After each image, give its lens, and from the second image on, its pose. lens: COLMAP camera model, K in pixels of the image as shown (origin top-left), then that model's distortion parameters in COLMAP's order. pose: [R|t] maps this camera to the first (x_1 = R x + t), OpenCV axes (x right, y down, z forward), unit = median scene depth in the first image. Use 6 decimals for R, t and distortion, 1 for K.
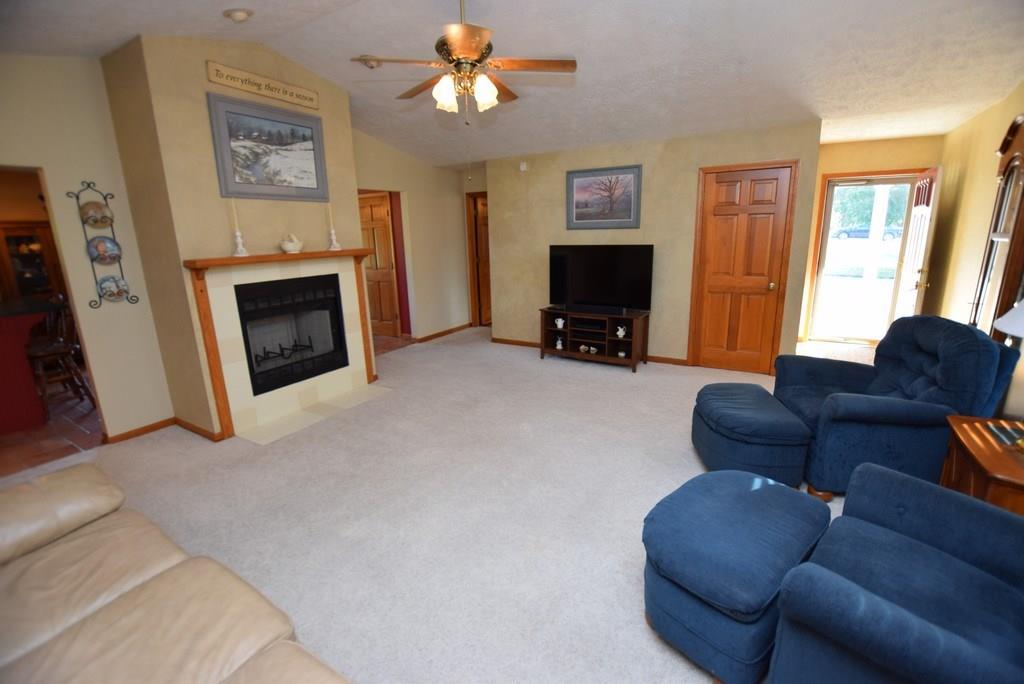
lens RADIAL K [[451.4, 0, 515.3], [0, 451.4, 341.8], [0, 0, 1]] dist [-0.032749, 0.004074]
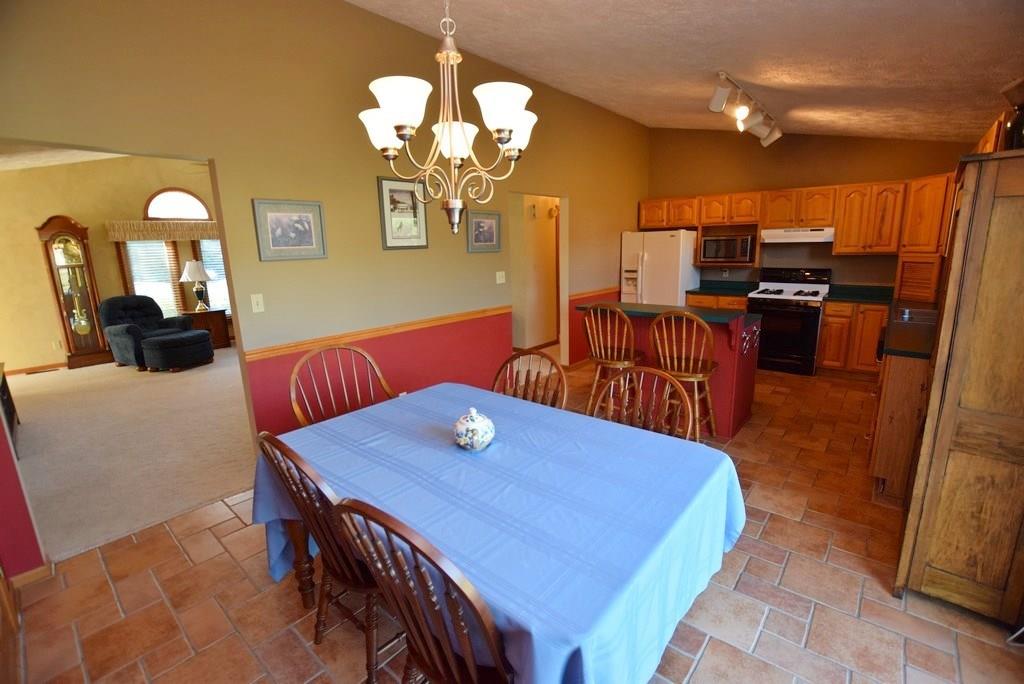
lens RADIAL K [[451.4, 0, 515.3], [0, 451.4, 341.8], [0, 0, 1]] dist [-0.032749, 0.004074]
pose [[-0.985870, 0.015159, 0.166827, -0.929752], [0.087042, 0.897254, 0.432850, -0.399287], [-0.143125, 0.441255, -0.885895, 1.698002]]
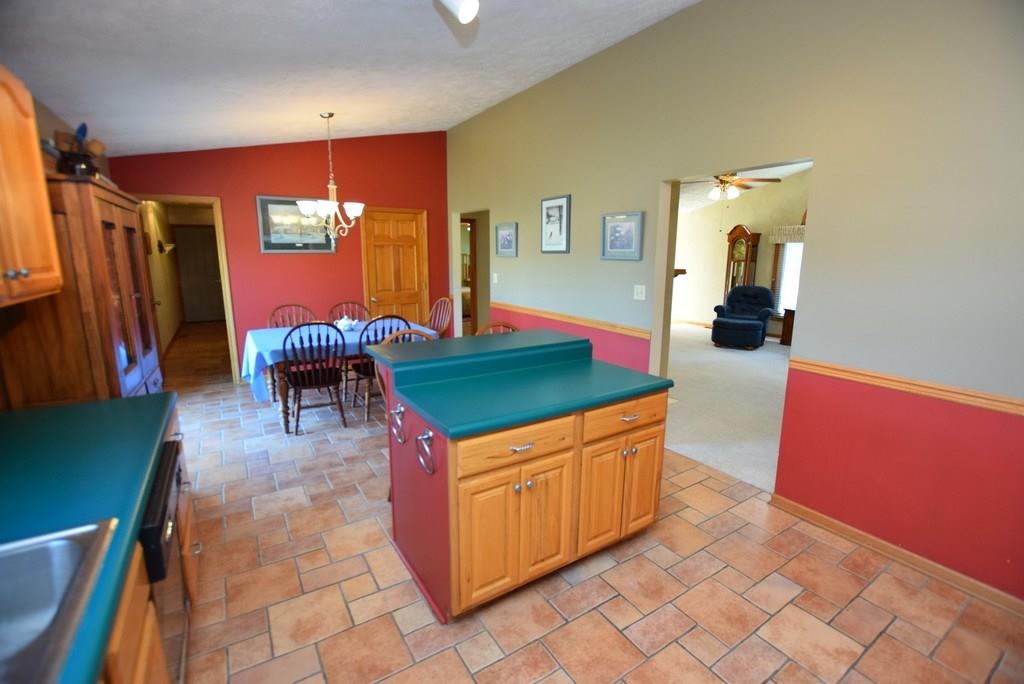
lens RADIAL K [[451.4, 0, 515.3], [0, 451.4, 341.8], [0, 0, 1]] dist [-0.032749, 0.004074]
pose [[0.436409, -0.143297, 0.888264, -1.552211], [0.197871, 0.978352, 0.060615, -0.105858], [-0.877721, 0.149309, 0.455316, 0.603346]]
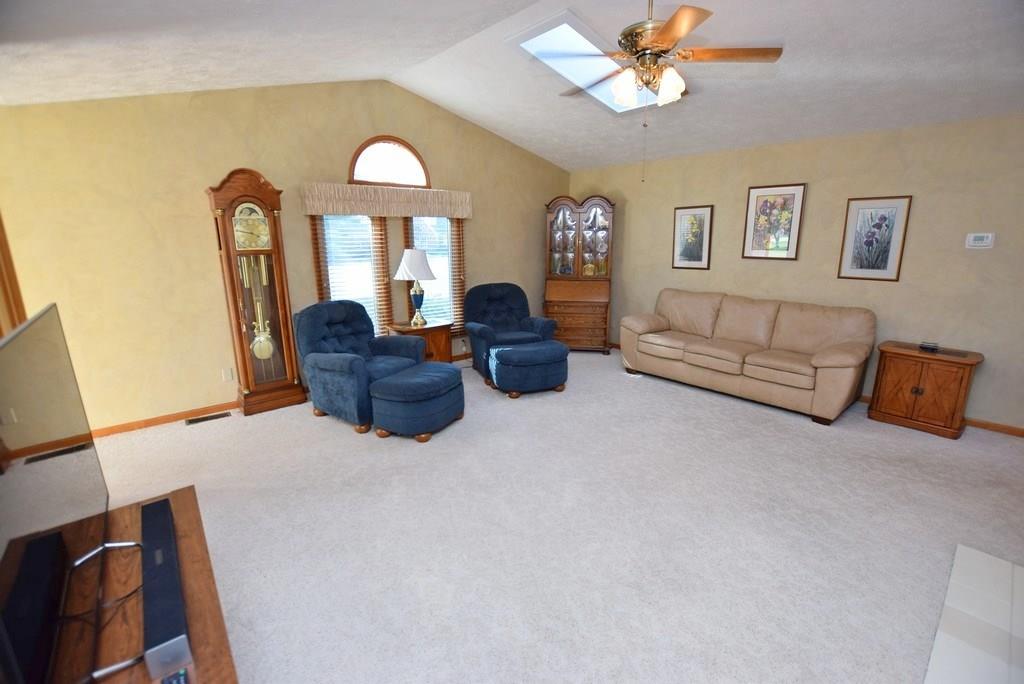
lens RADIAL K [[451.4, 0, 515.3], [0, 451.4, 341.8], [0, 0, 1]] dist [-0.032749, 0.004074]
pose [[-0.951271, -0.035335, 0.306325, -0.089858], [0.105947, 0.895481, 0.432307, -0.305475], [-0.289584, 0.443695, -0.848101, 1.246890]]
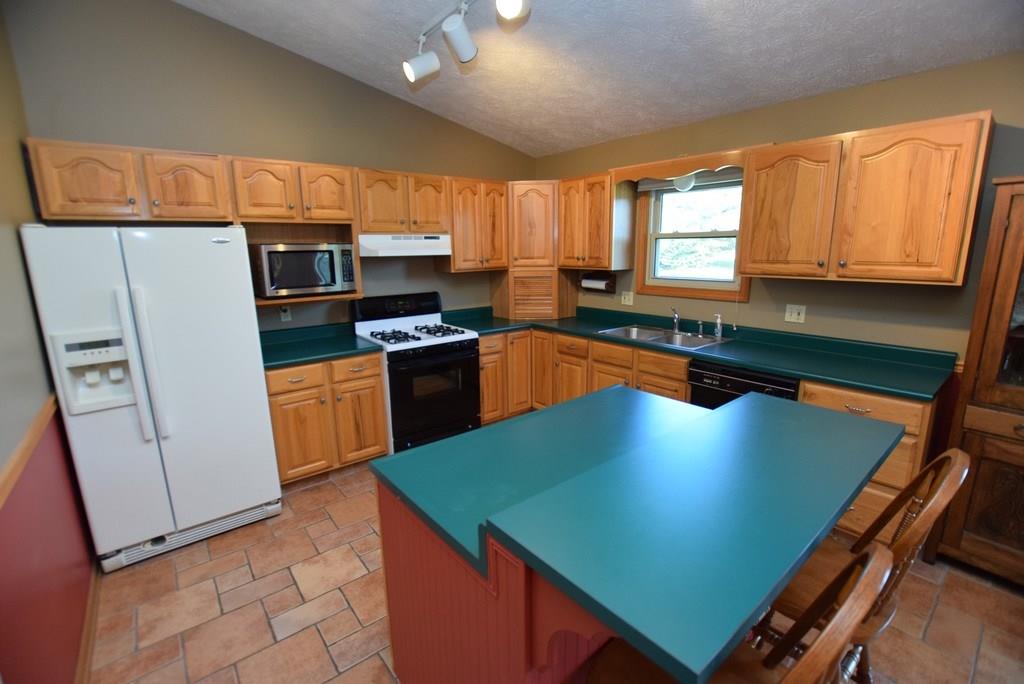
lens RADIAL K [[451.4, 0, 515.3], [0, 451.4, 341.8], [0, 0, 1]] dist [-0.032749, 0.004074]
pose [[-0.332837, 0.219141, -0.917168, -0.785557], [-0.209380, 0.931169, 0.298469, -0.190723], [0.919445, 0.291378, -0.264044, 0.840087]]
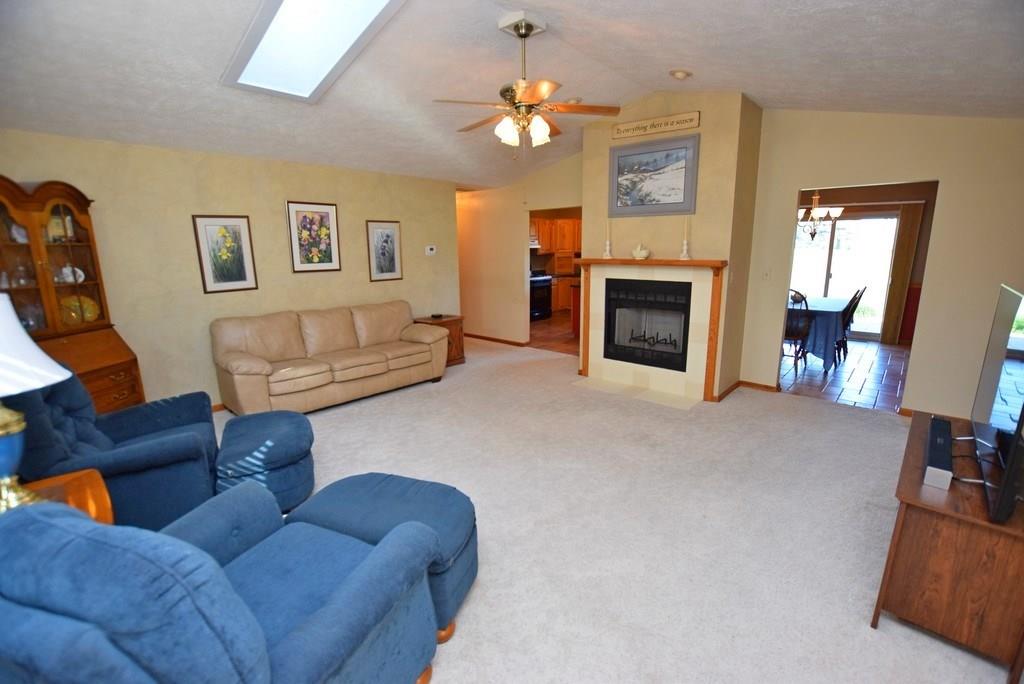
lens RADIAL K [[451.4, 0, 515.3], [0, 451.4, 341.8], [0, 0, 1]] dist [-0.032749, 0.004074]
pose [[-0.191876, 0.232050, -0.953591, 0.681559], [-0.218869, 0.937057, 0.272066, -0.210978], [0.956703, 0.260915, -0.129010, 0.760190]]
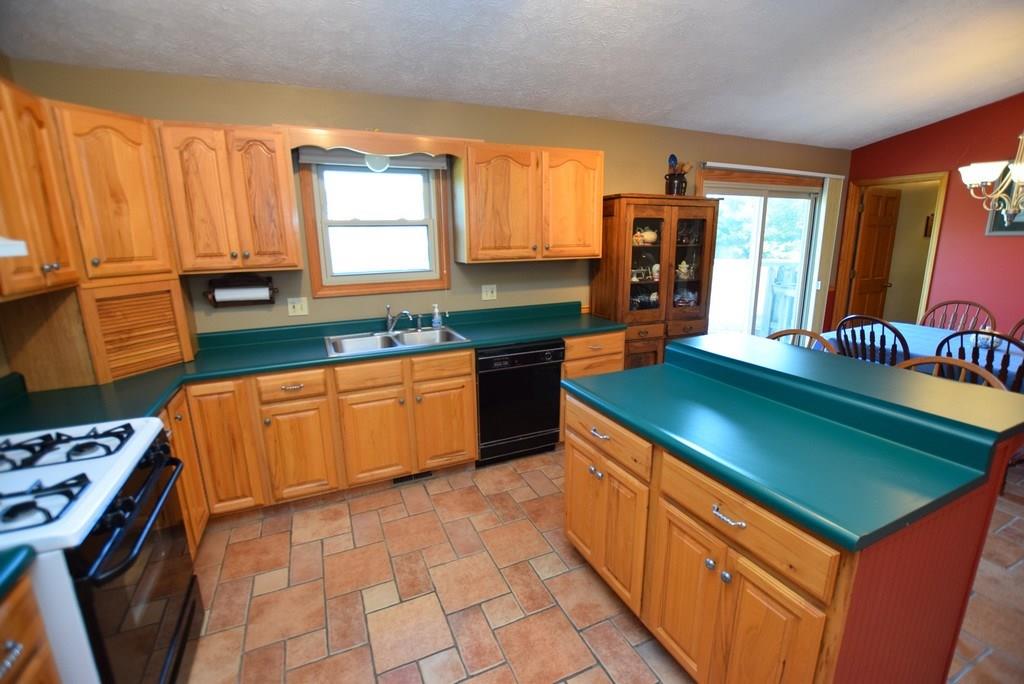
lens RADIAL K [[451.4, 0, 515.3], [0, 451.4, 341.8], [0, 0, 1]] dist [-0.032749, 0.004074]
pose [[0.824386, 0.142631, -0.547762, -1.057254], [-0.144176, 0.988724, 0.040466, -0.074574], [0.547358, 0.045615, 0.835655, 0.415951]]
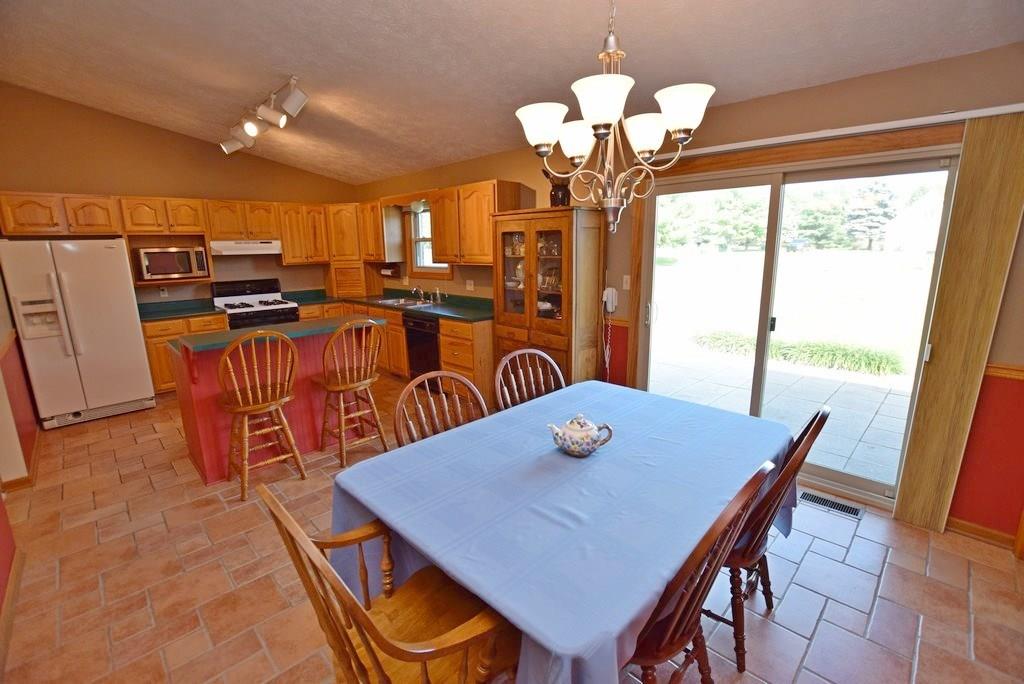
lens RADIAL K [[451.4, 0, 515.3], [0, 451.4, 341.8], [0, 0, 1]] dist [-0.032749, 0.004074]
pose [[-0.243535, 0.229191, -0.942423, -0.463676], [-0.214670, 0.934842, 0.282821, -0.331020], [0.945837, 0.271187, -0.178466, 1.376430]]
